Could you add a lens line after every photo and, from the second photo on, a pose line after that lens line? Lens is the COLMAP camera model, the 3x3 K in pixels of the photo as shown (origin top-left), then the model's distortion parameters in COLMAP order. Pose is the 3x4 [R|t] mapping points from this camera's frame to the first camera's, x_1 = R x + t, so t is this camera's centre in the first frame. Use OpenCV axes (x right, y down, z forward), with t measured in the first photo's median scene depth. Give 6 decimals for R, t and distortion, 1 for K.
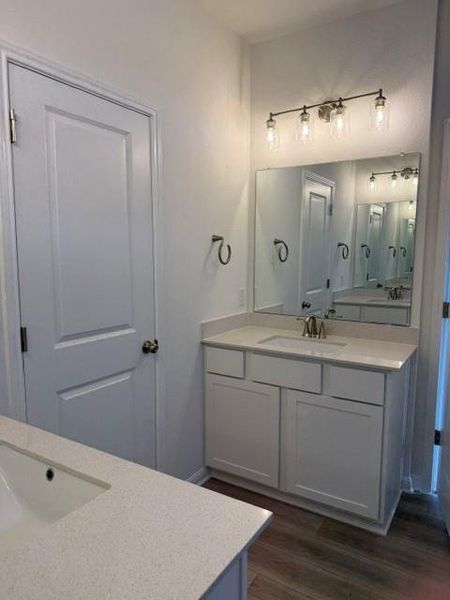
lens RADIAL K [[422.1, 0, 224.9], [0, 422.1, 302.6], [0, 0, 1]] dist [0.117210, -0.143271]
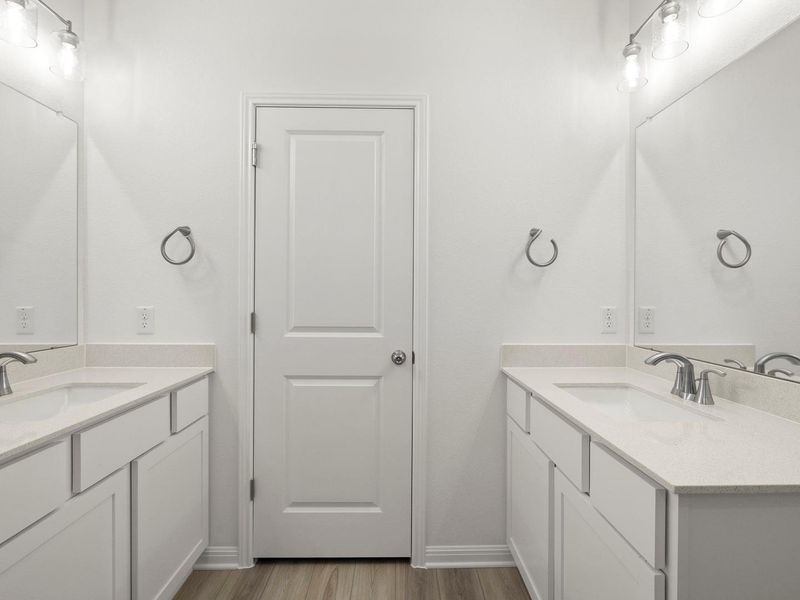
lens RADIAL K [[401.8, 0, 404.6], [0, 401.8, 296.4], [0, 0, 1]] dist [-0.002592, -0.000709]
pose [[0.543206, 0.006708, -0.839573, 0.544439], [-0.103138, 0.992928, -0.058797, 0.026651], [0.833241, 0.118530, 0.540056, 0.556873]]
